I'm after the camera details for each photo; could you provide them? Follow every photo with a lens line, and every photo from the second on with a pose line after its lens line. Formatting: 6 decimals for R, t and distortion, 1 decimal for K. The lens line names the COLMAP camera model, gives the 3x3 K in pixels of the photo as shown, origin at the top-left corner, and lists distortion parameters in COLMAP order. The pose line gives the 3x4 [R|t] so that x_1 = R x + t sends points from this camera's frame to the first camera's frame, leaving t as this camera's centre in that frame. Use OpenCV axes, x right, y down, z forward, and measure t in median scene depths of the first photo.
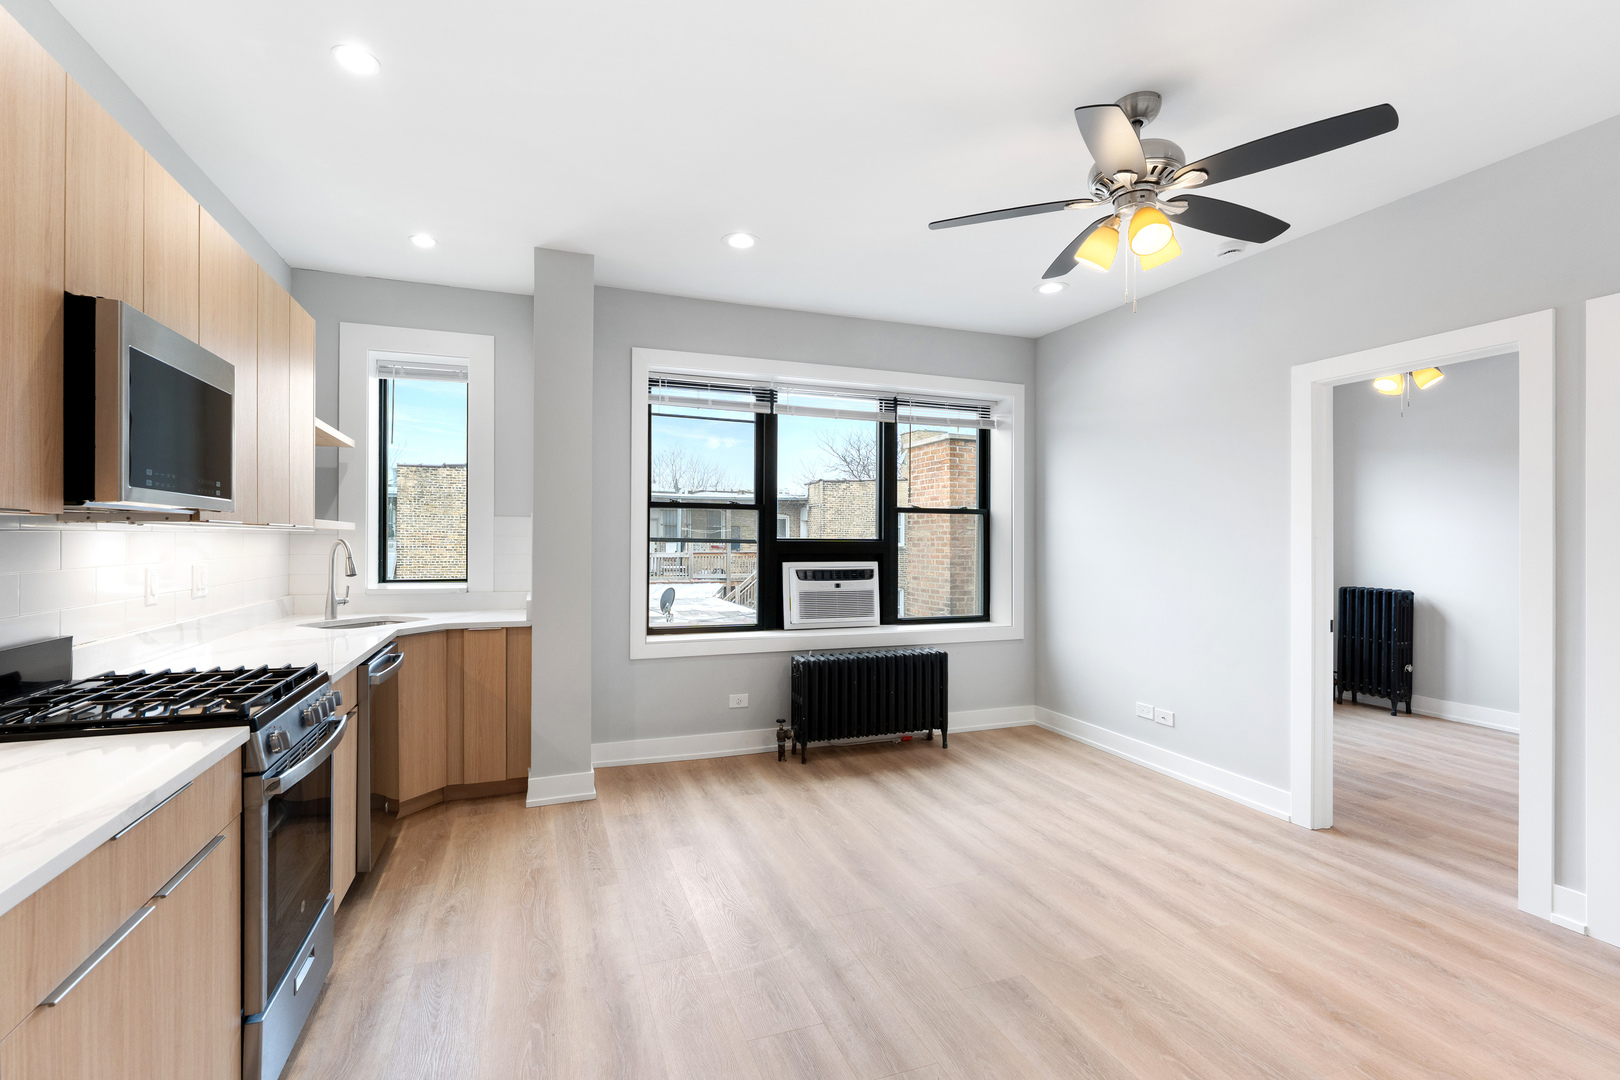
lens RADIAL K [[708.9, 0, 818.0], [0, 708.9, 538.7], [0, 0, 1]] dist [0.001980, 0.000808]
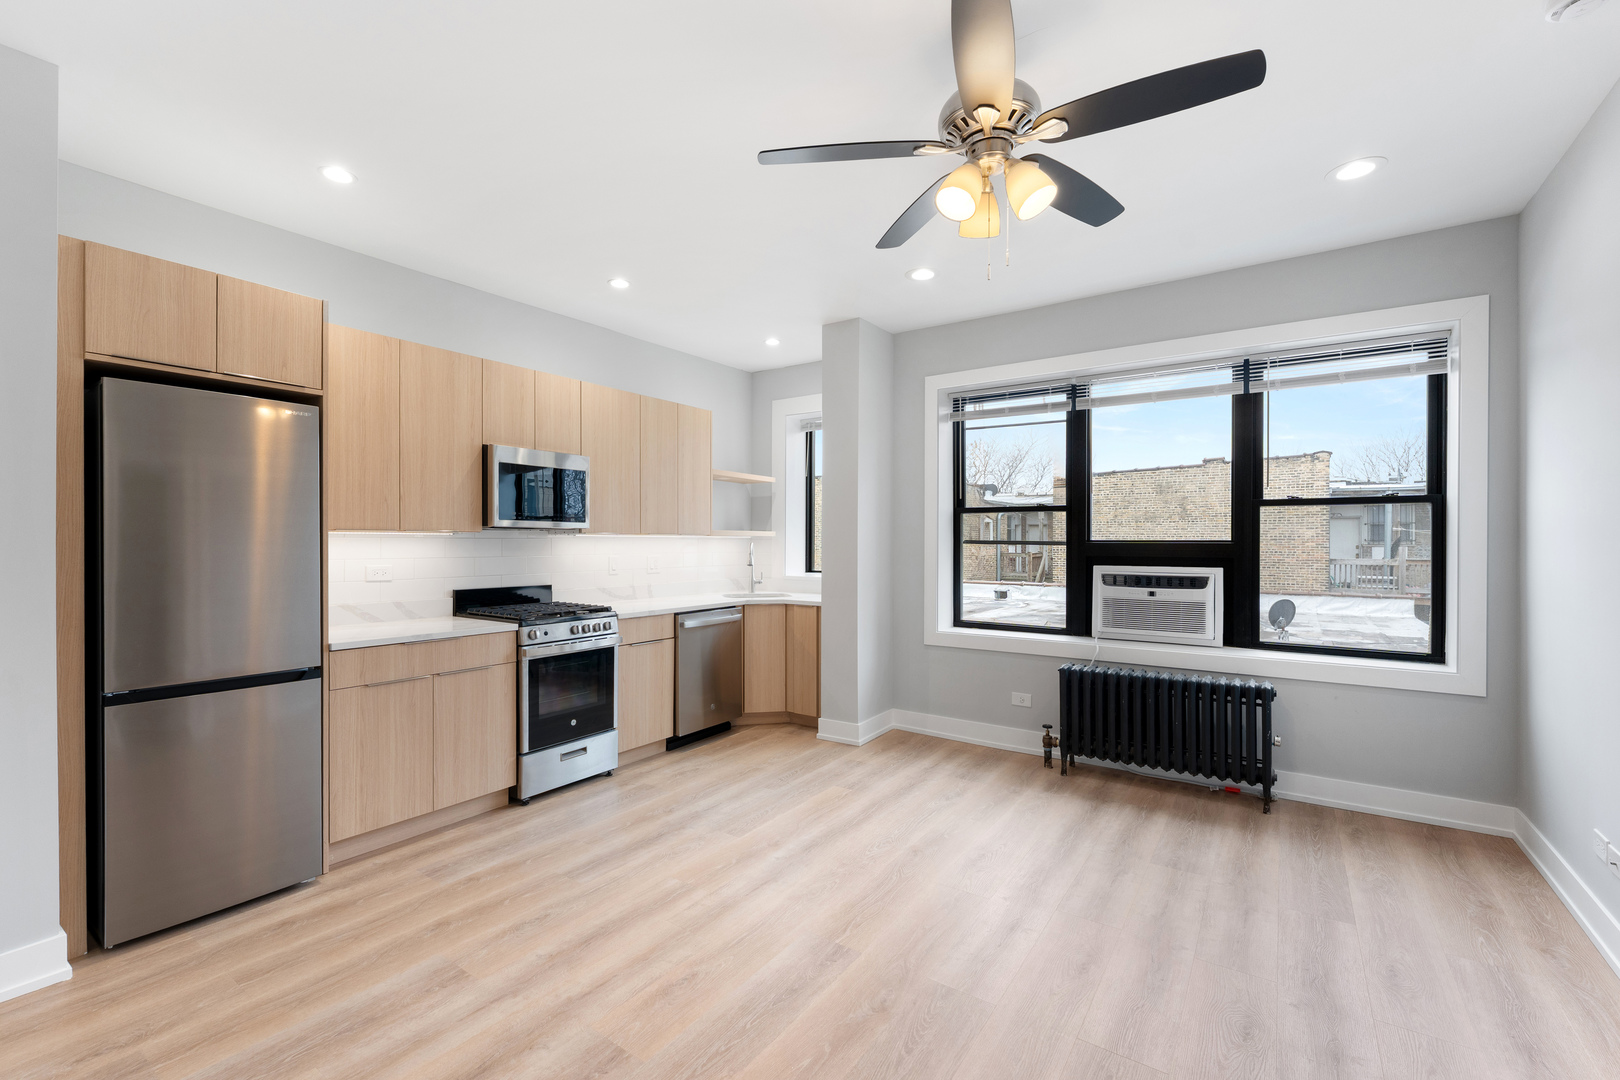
lens RADIAL K [[708.9, 0, 810.1], [0, 708.9, 541.1], [0, 0, 1]] dist [0.001980, 0.000808]
pose [[0.568600, -0.004880, -0.822600, 0.524143], [0.002616, 0.999988, -0.004124, 0.003983], [0.822610, 0.000192, 0.568606, 0.159712]]
